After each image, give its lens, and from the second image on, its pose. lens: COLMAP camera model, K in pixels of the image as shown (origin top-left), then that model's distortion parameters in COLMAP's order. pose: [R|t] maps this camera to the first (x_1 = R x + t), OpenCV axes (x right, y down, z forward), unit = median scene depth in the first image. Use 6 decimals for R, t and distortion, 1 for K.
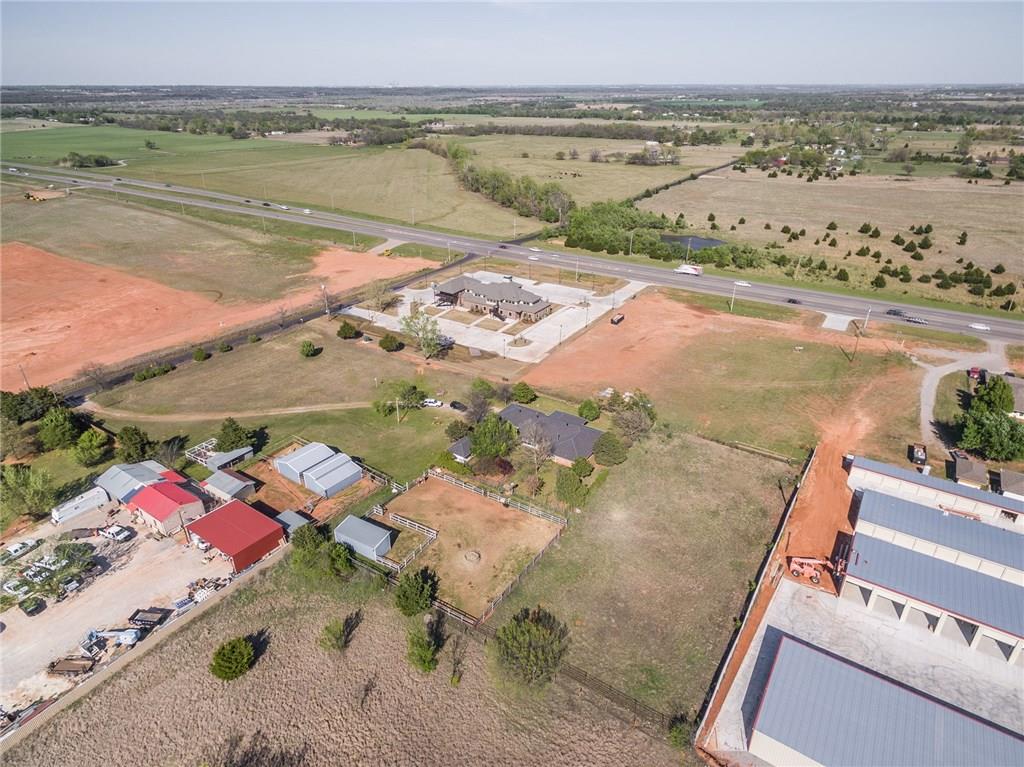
lens RADIAL K [[597.0, 0, 508.6], [0, 597.0, 382.3], [0, 0, 1]] dist [0.006147, 0.001575]
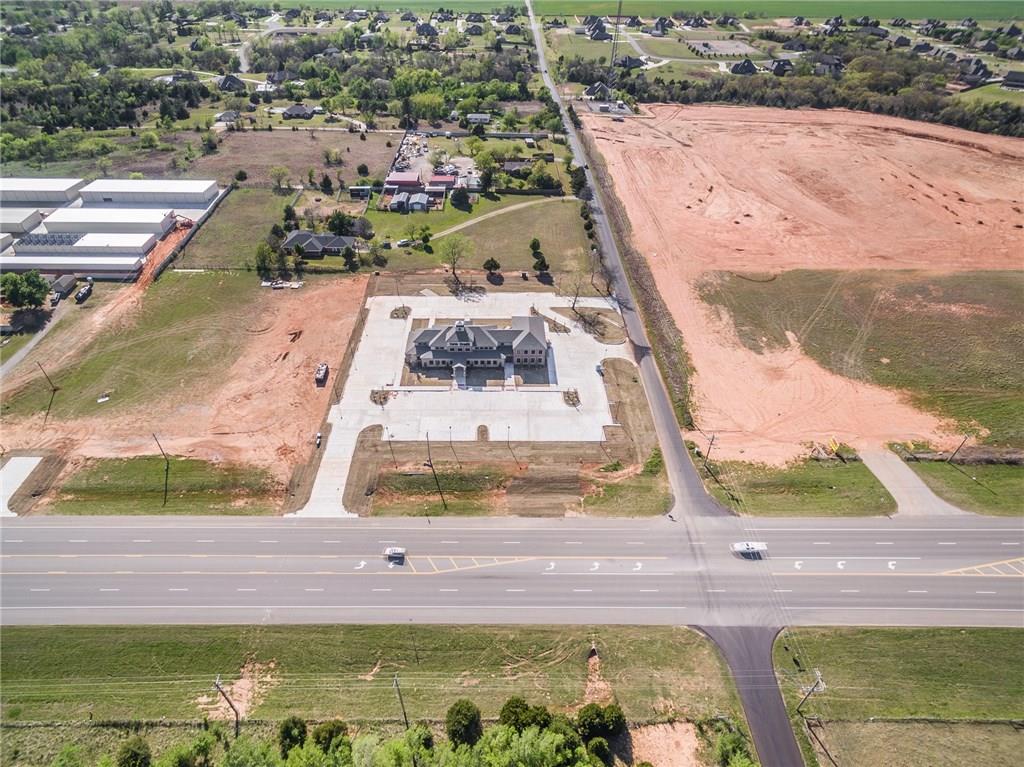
lens RADIAL K [[585.9, 0, 512.0], [0, 585.9, 383.5], [0, 0, 1]] dist [0.003162, -0.001084]
pose [[-0.818226, 0.354786, -0.452364, 0.360289], [-0.268686, 0.459640, 0.846486, -0.911388], [0.508246, 0.814161, -0.280764, 1.456225]]
